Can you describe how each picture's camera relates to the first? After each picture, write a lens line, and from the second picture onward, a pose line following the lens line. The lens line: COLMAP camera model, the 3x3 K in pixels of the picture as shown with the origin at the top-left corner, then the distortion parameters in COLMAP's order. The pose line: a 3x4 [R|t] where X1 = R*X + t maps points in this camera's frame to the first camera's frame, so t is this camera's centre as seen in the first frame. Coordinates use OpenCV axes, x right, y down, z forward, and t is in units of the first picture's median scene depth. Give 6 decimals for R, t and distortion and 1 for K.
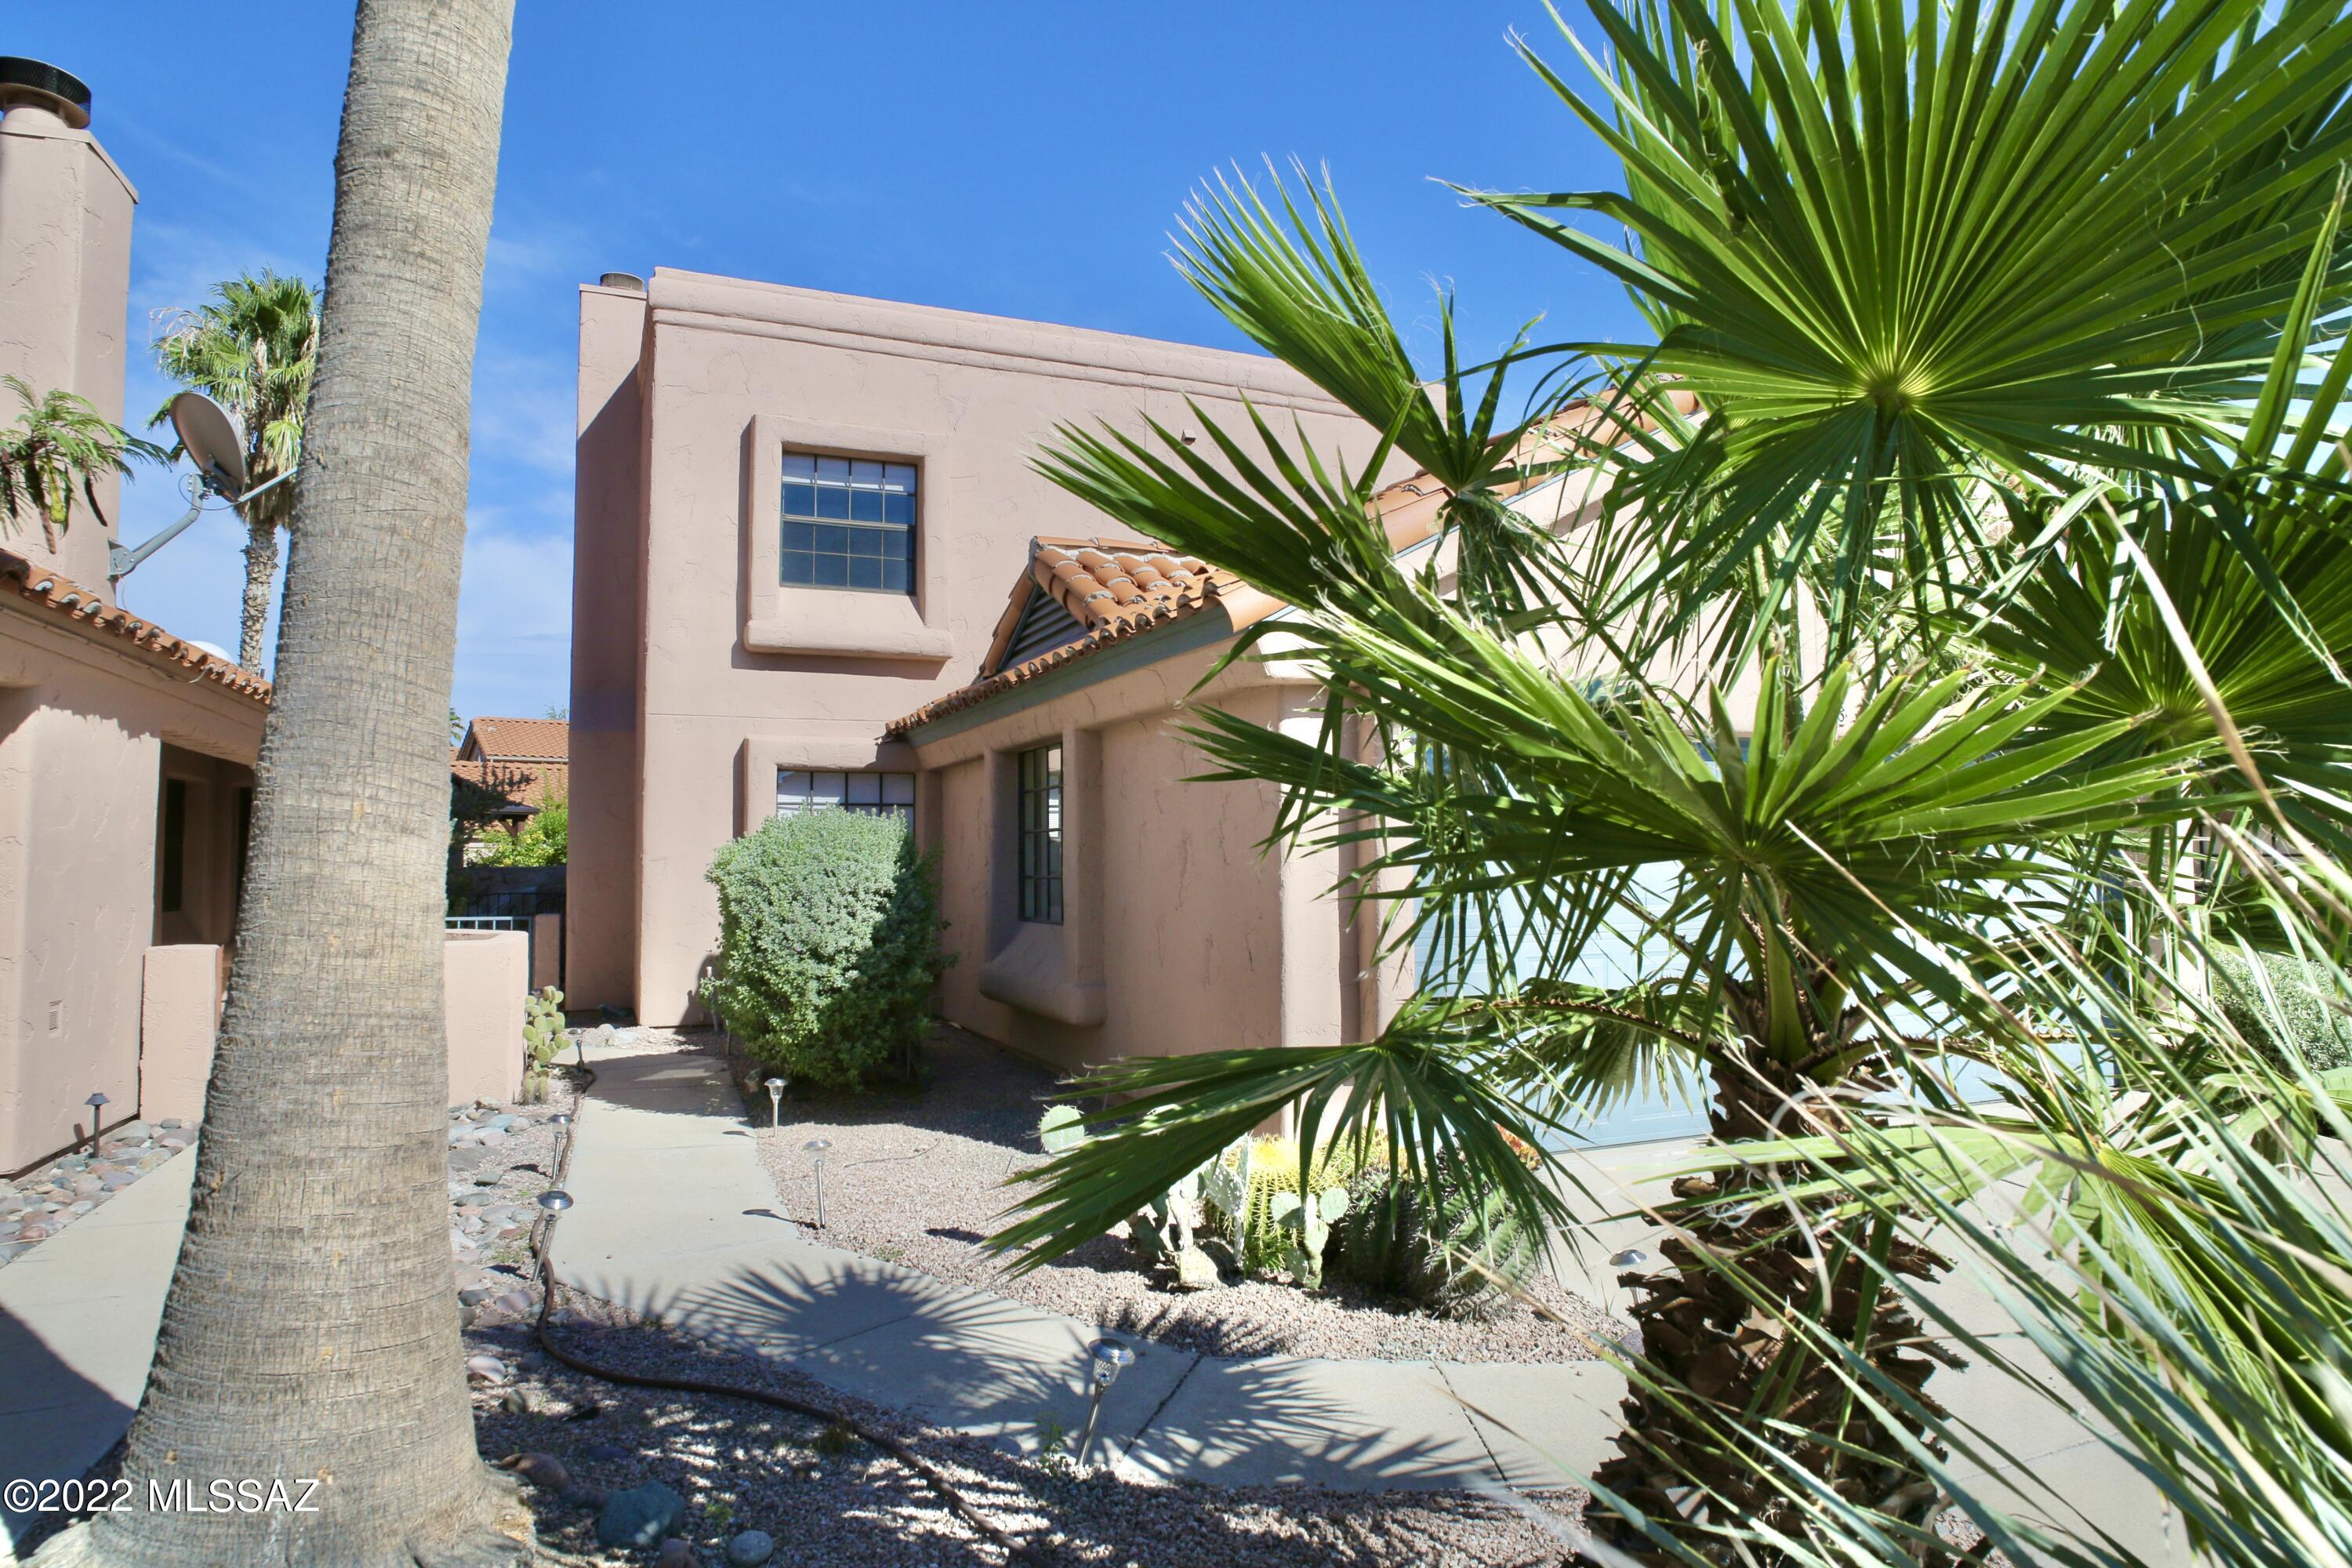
lens RADIAL K [[1350.6, 0, 1176.5], [0, 1350.6, 778.7], [0, 0, 1]] dist [-0.052265, 0.031950]
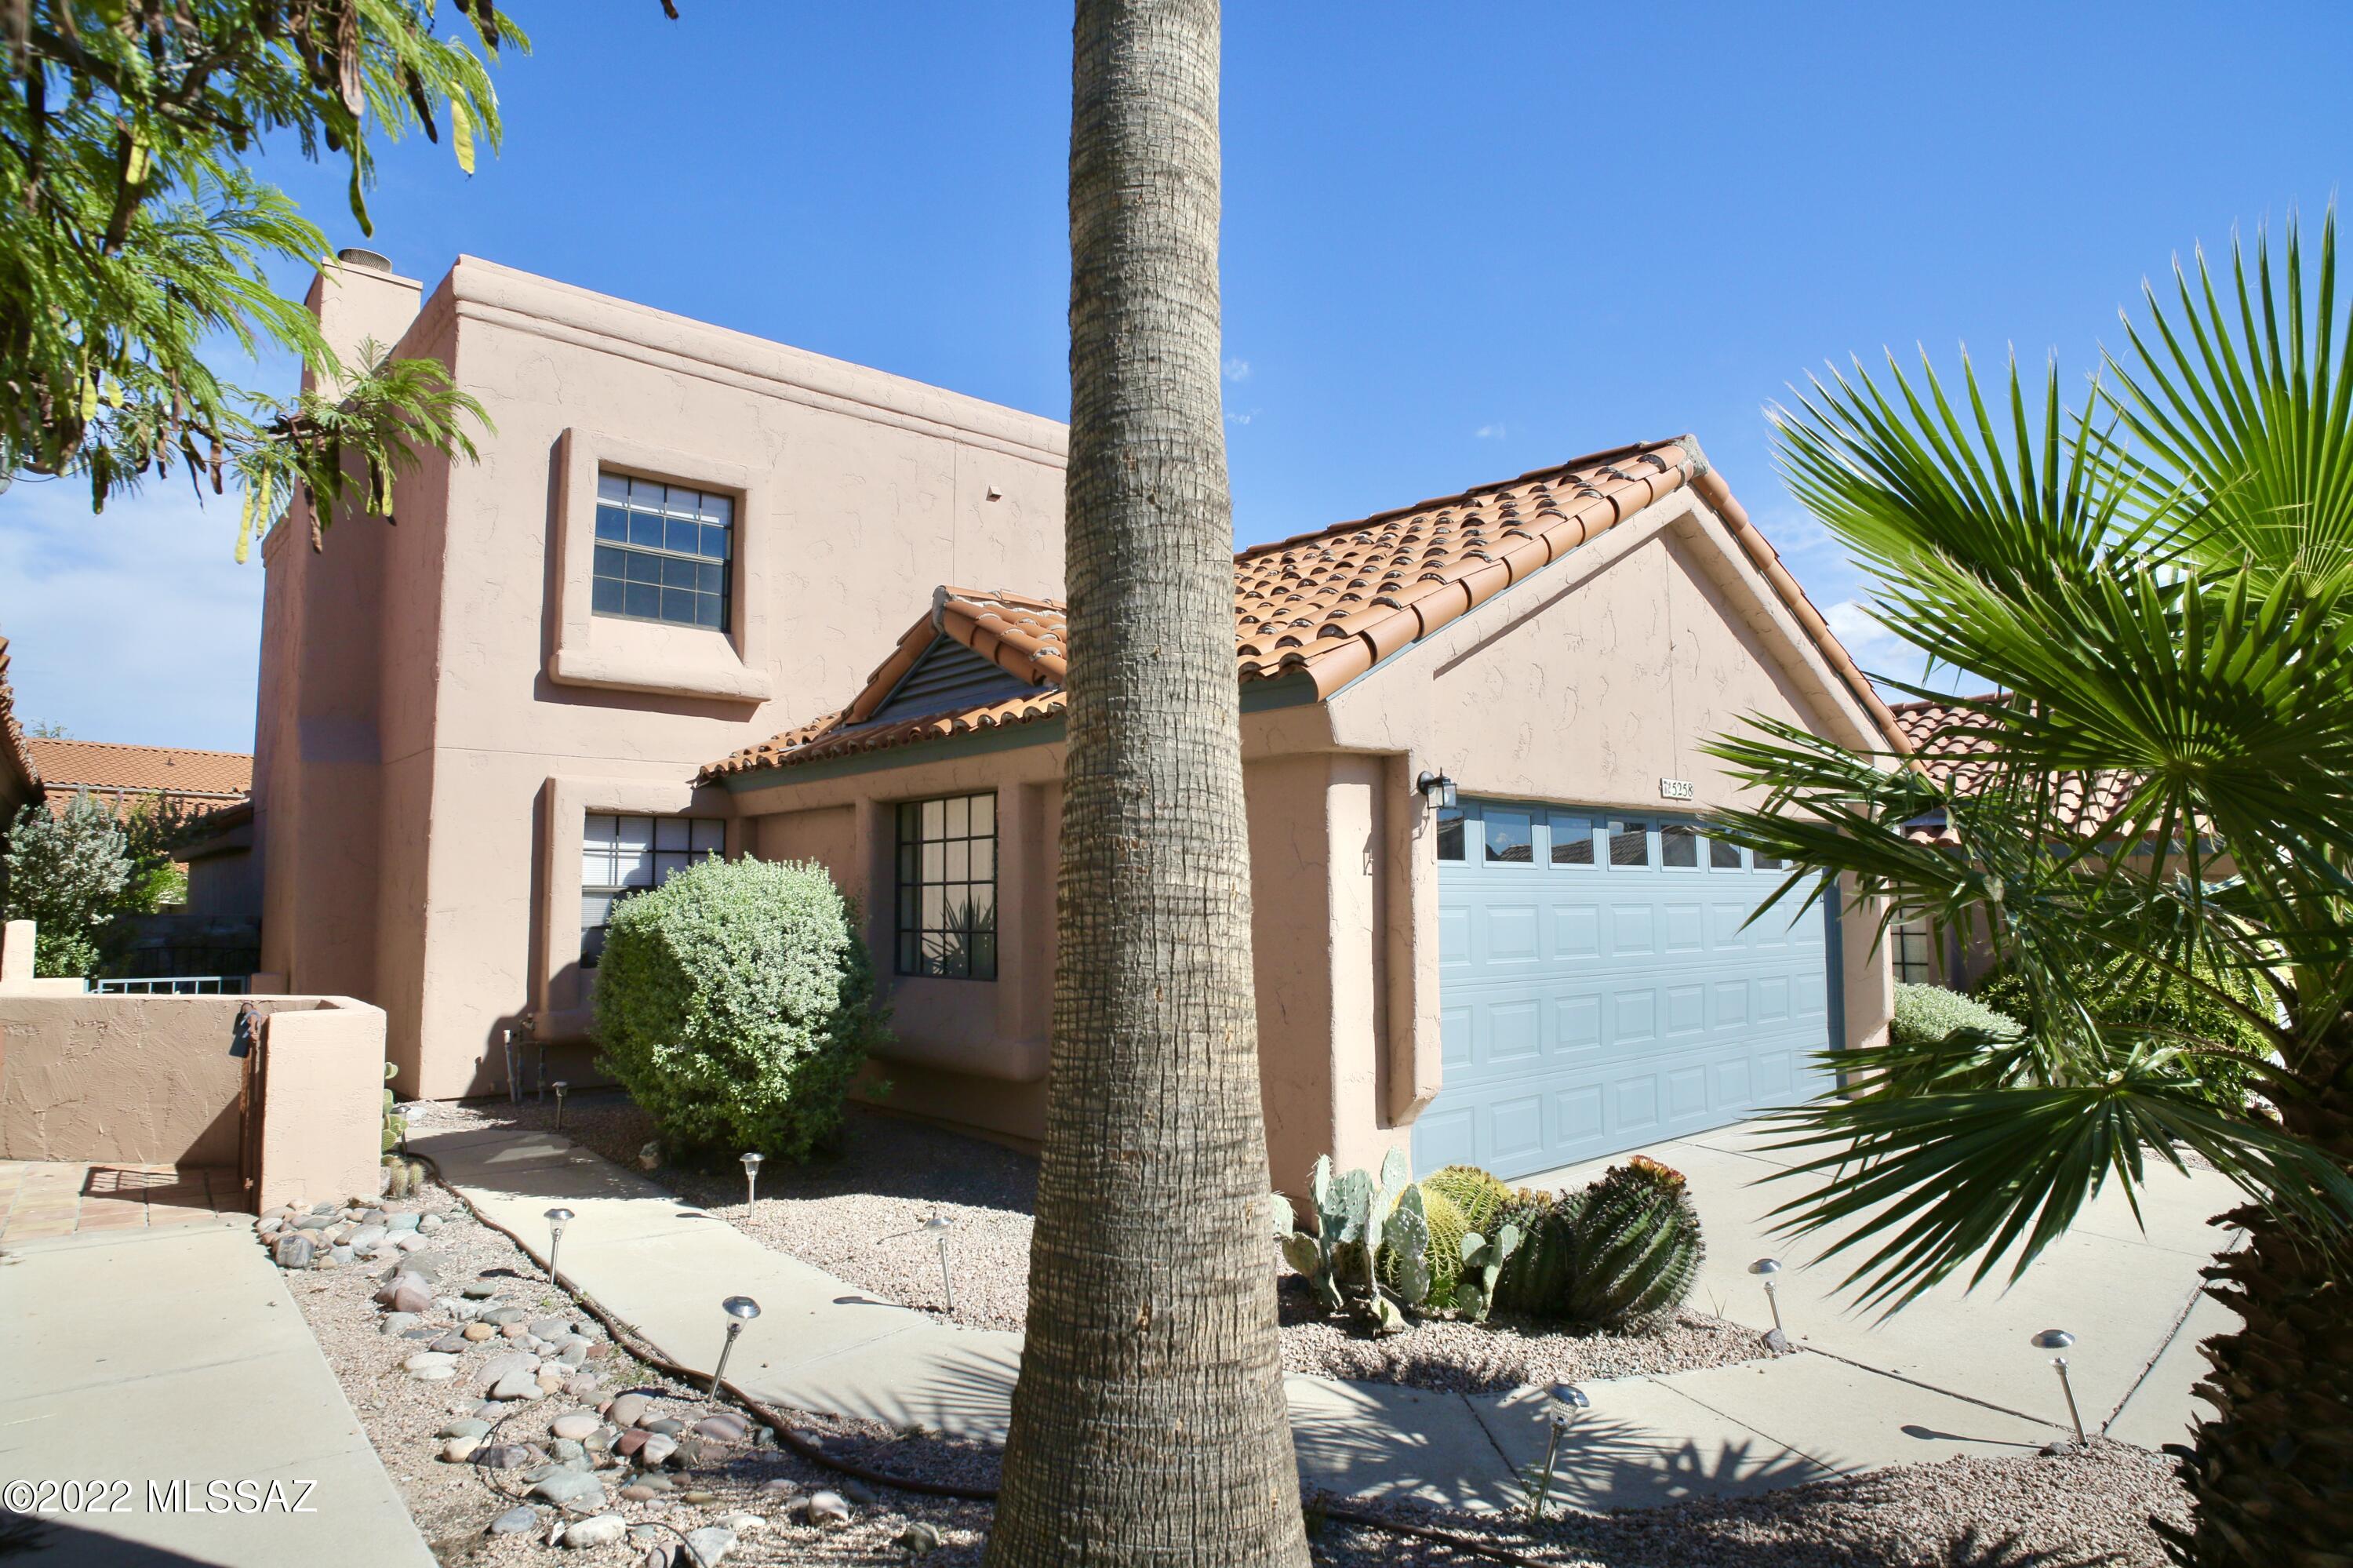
lens RADIAL K [[1306.8, 0, 1176.5], [0, 1306.8, 784.0], [0, 0, 1]] dist [-0.045952, 0.016011]
pose [[0.951306, 0.028811, 0.306899, -0.209974], [-0.019009, 0.999211, -0.034882, -0.003749], [-0.307662, 0.027350, 0.951103, 0.036179]]
